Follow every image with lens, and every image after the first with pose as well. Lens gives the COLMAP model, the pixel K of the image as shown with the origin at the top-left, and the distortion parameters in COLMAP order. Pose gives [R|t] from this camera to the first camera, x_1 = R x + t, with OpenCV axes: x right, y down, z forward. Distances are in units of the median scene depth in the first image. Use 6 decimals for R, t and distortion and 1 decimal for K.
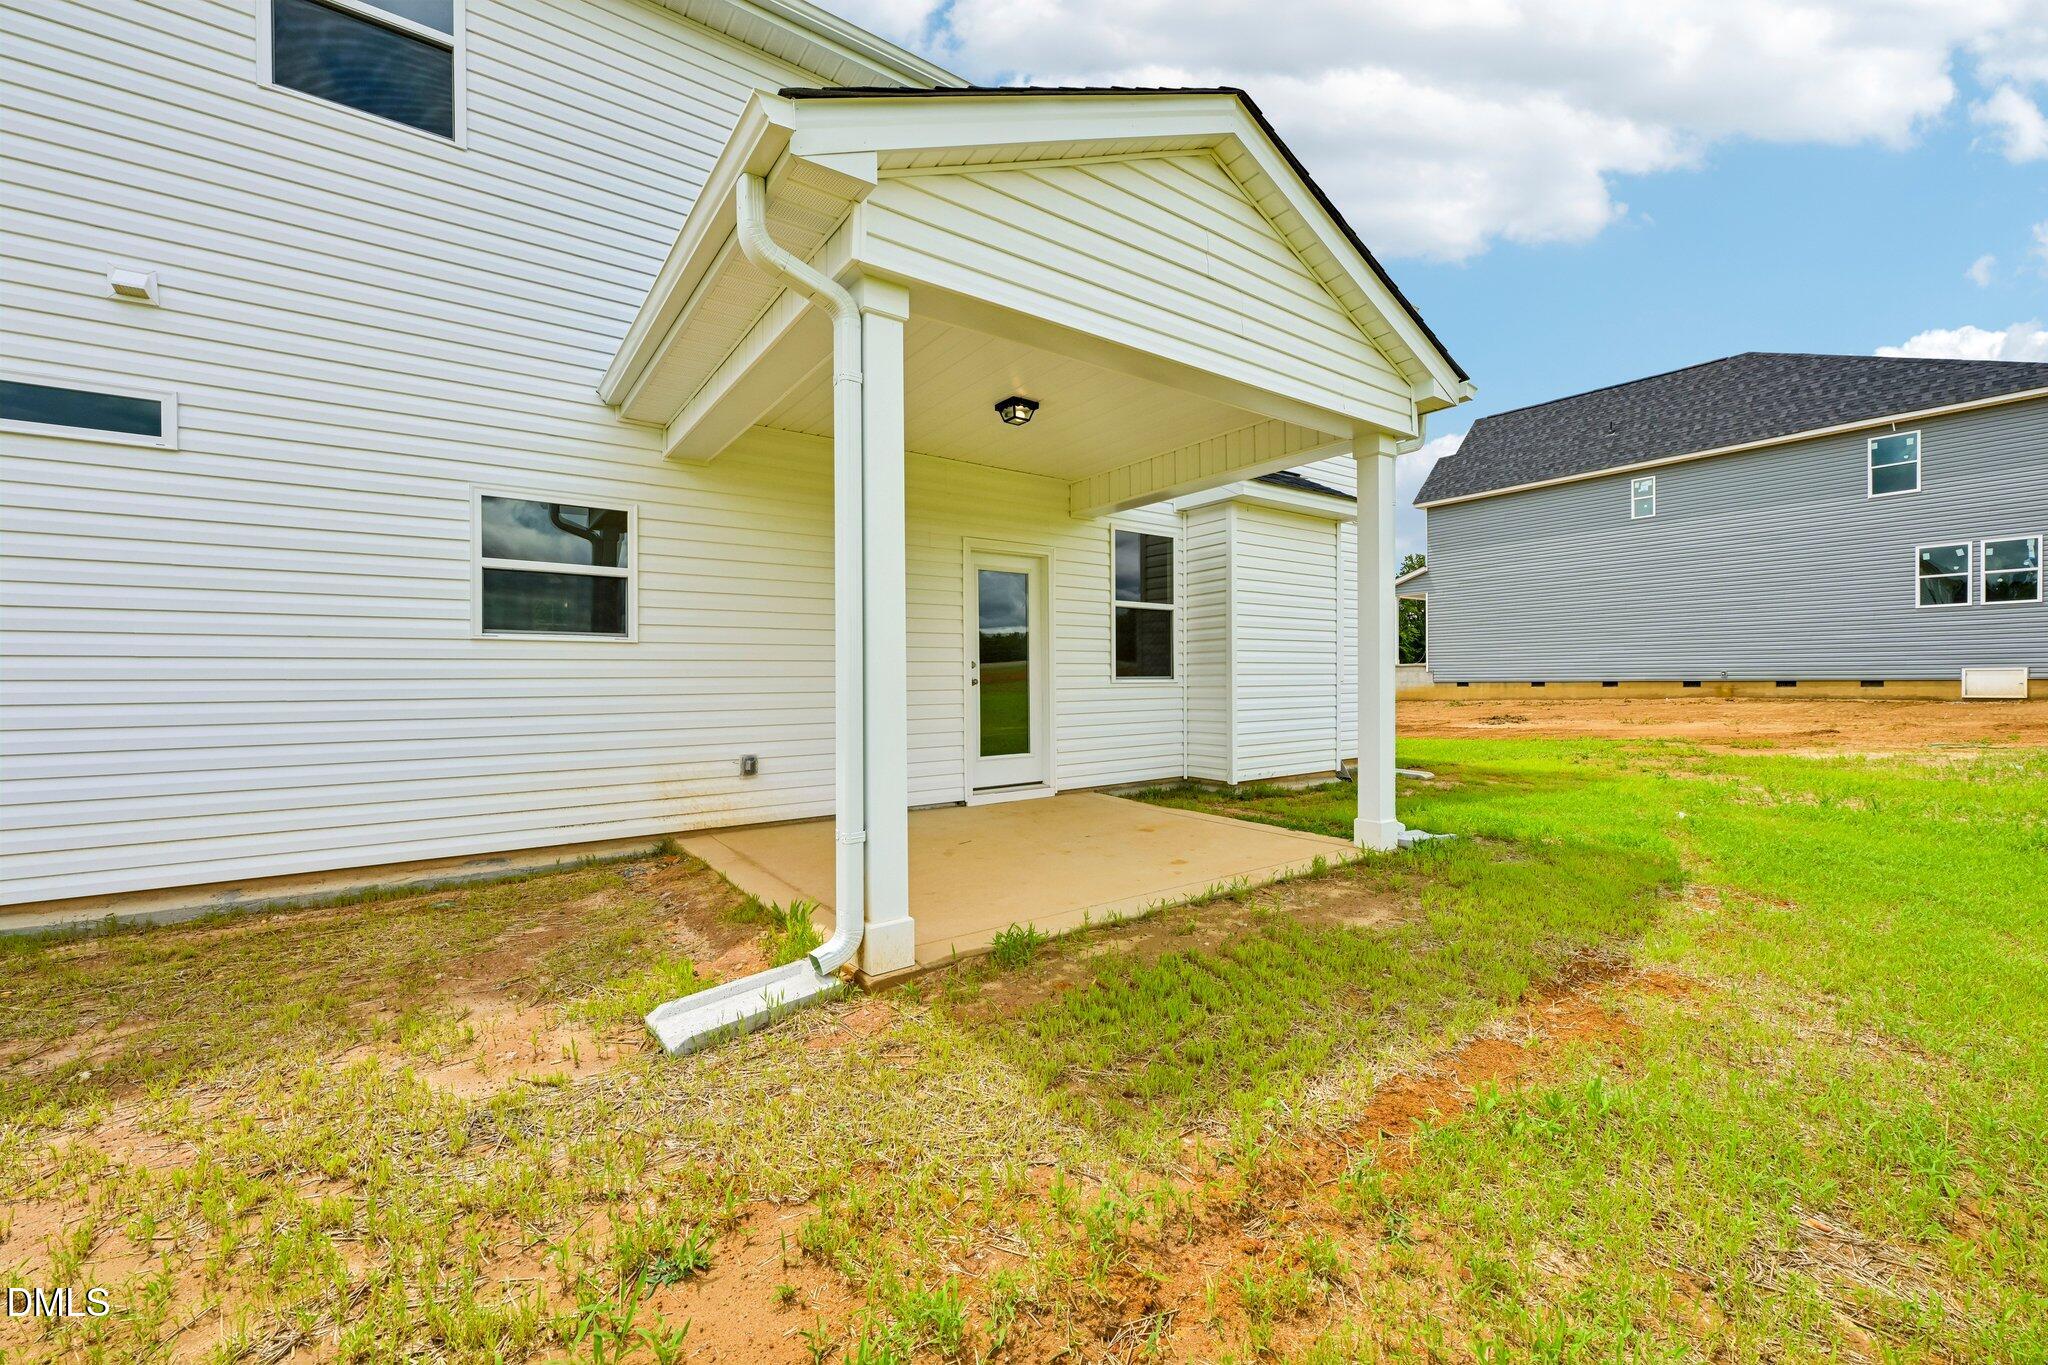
lens RADIAL K [[863.8, 0, 1028.2], [0, 863.8, 674.7], [0, 0, 1]] dist [0.001875, 0.000118]
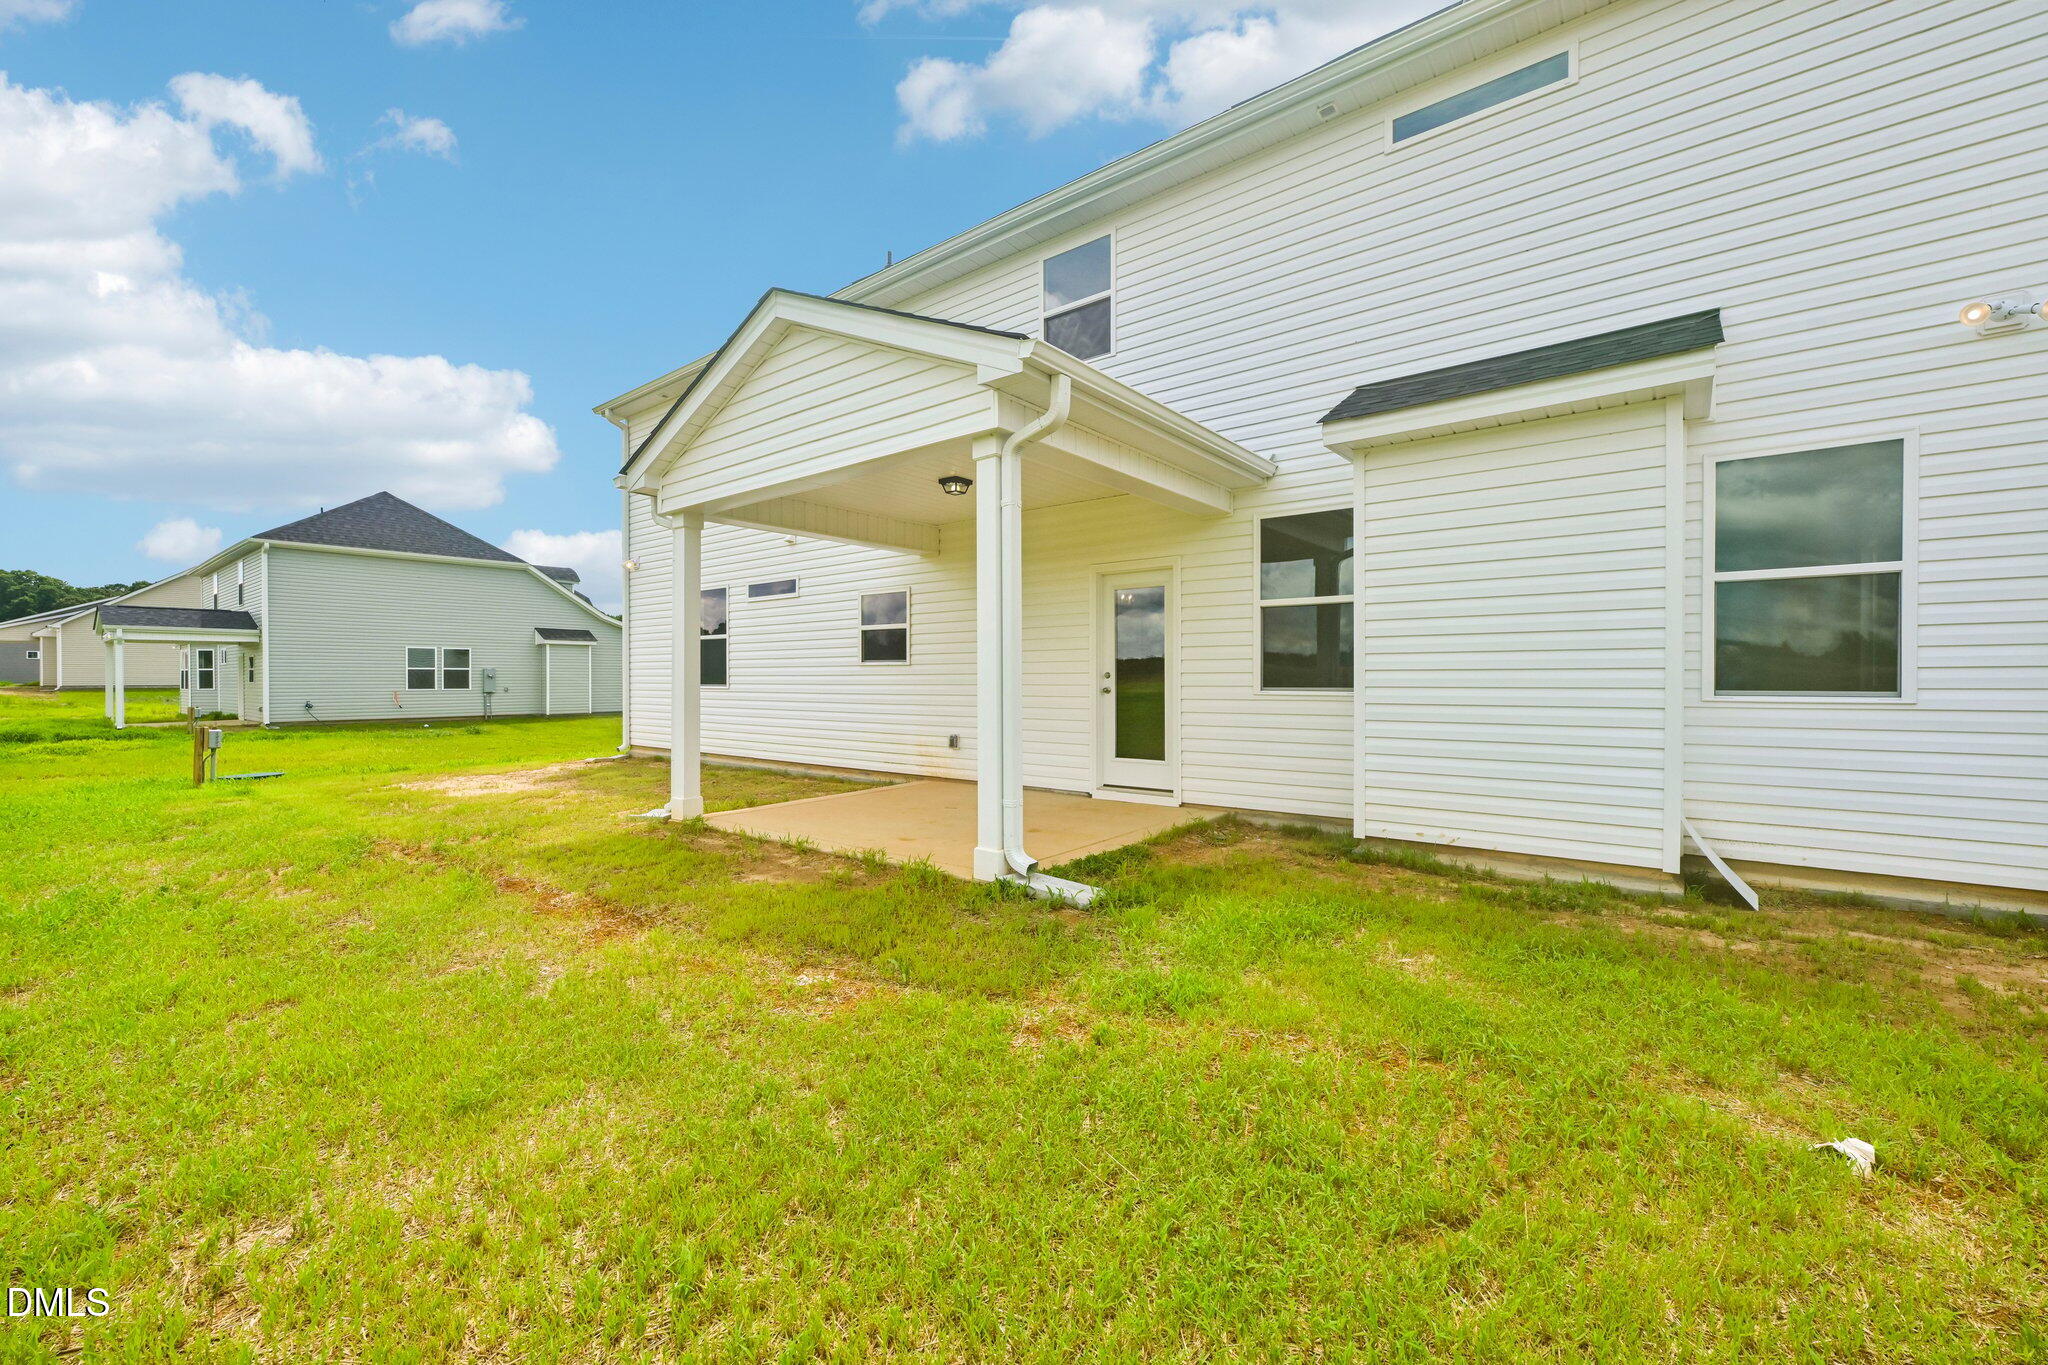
lens RADIAL K [[813.4, 0, 1030.6], [0, 813.4, 684.9], [0, 0, 1]] dist [-0.001890, 0.000141]
pose [[0.246173, 0.002206, -0.969223, 0.940678], [-0.010521, 0.999945, -0.000397, 0.002211], [0.969169, 0.010295, 0.246182, 0.637605]]
